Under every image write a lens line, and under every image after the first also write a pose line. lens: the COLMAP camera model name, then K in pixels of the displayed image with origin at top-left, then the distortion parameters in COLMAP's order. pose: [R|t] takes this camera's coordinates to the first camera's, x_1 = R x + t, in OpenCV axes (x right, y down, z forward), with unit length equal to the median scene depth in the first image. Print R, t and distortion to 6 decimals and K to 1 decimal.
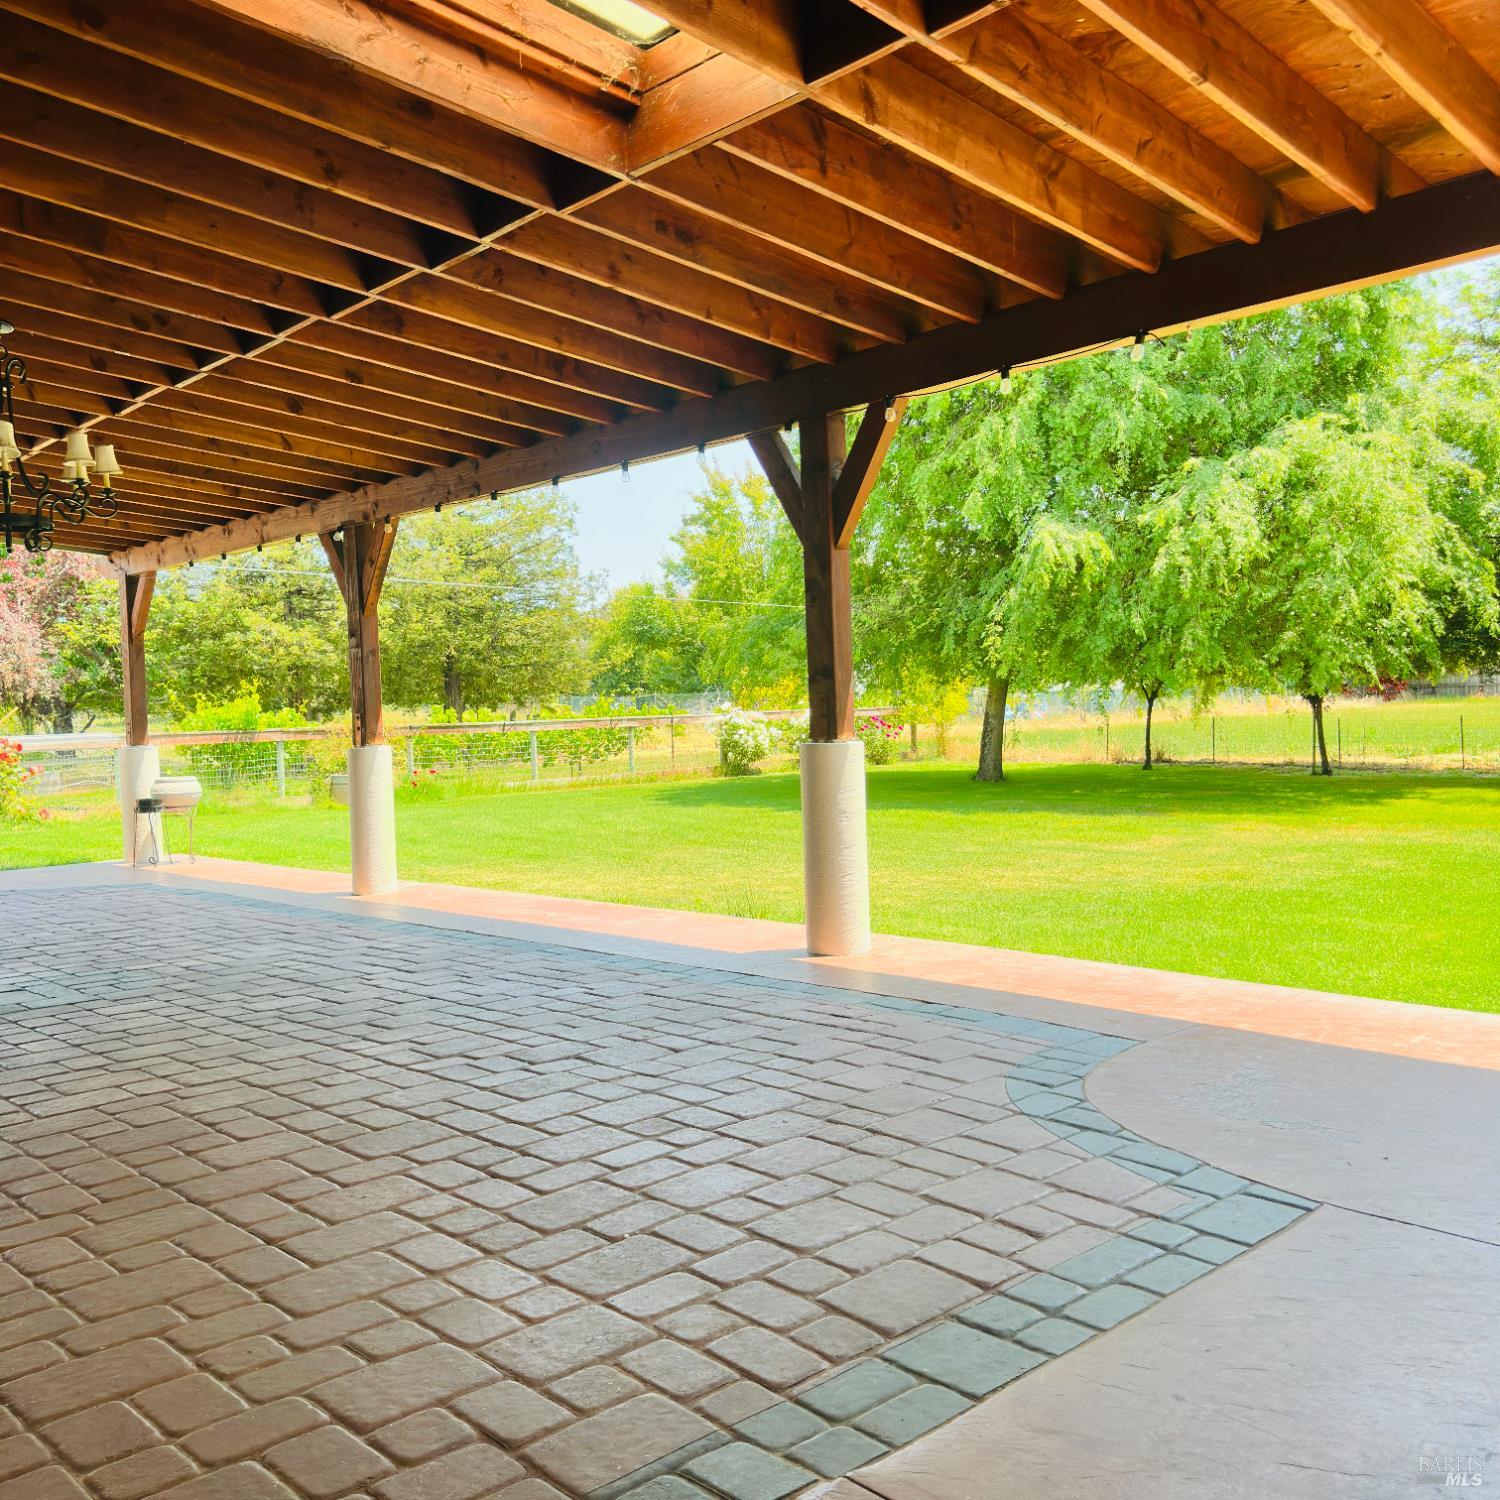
lens RADIAL K [[1325.6, 0, 708.1], [0, 1325.6, 840.0], [0, 0, 1]] dist [-0.002668, -0.268330]
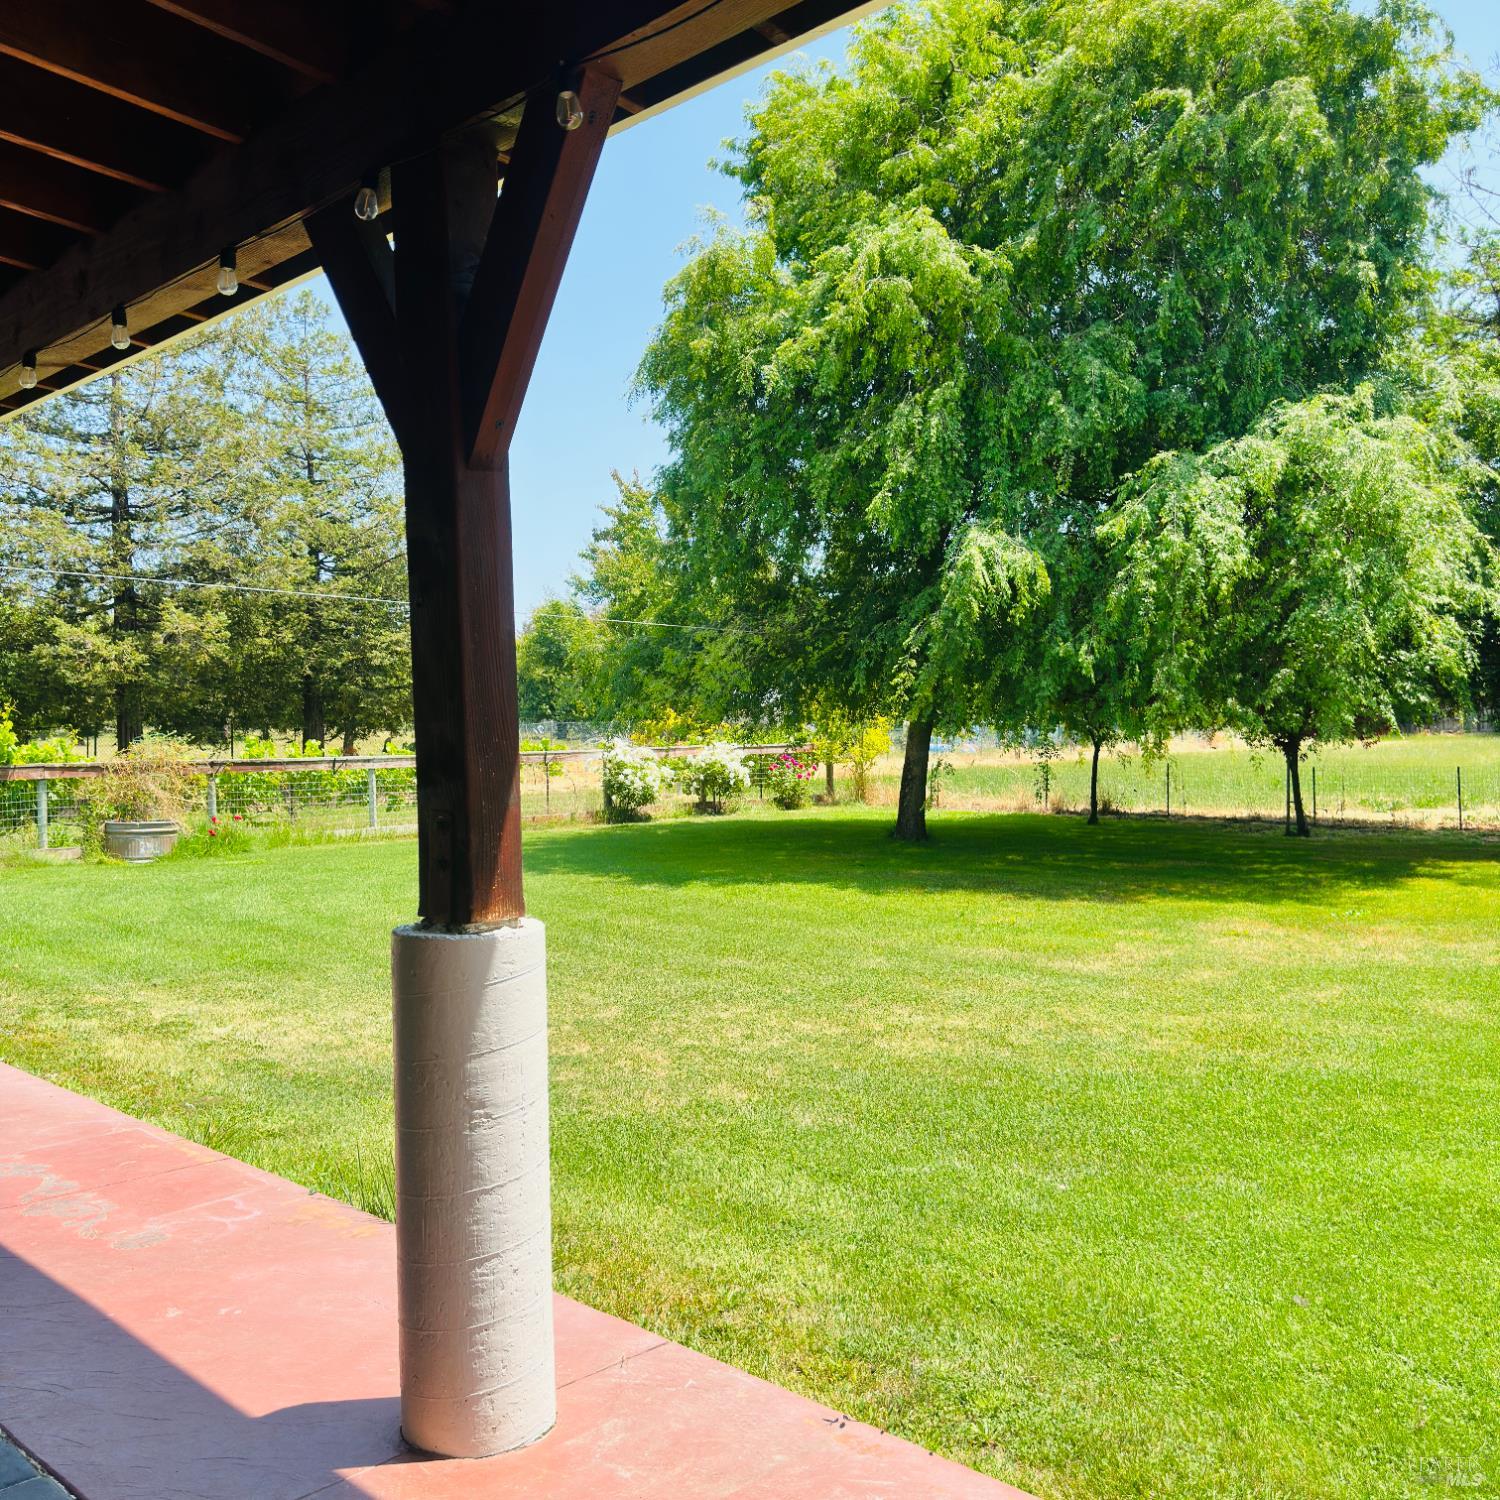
lens RADIAL K [[1314.7, 0, 750.0], [0, 1314.7, 750.0], [0, 0, 1]] dist [-0.001391, -0.261452]
pose [[0.996681, 0.016232, 0.079772, 0.040176], [-0.009571, 0.996489, -0.083175, -0.028391], [-0.080842, 0.082135, 0.993337, 0.164900]]
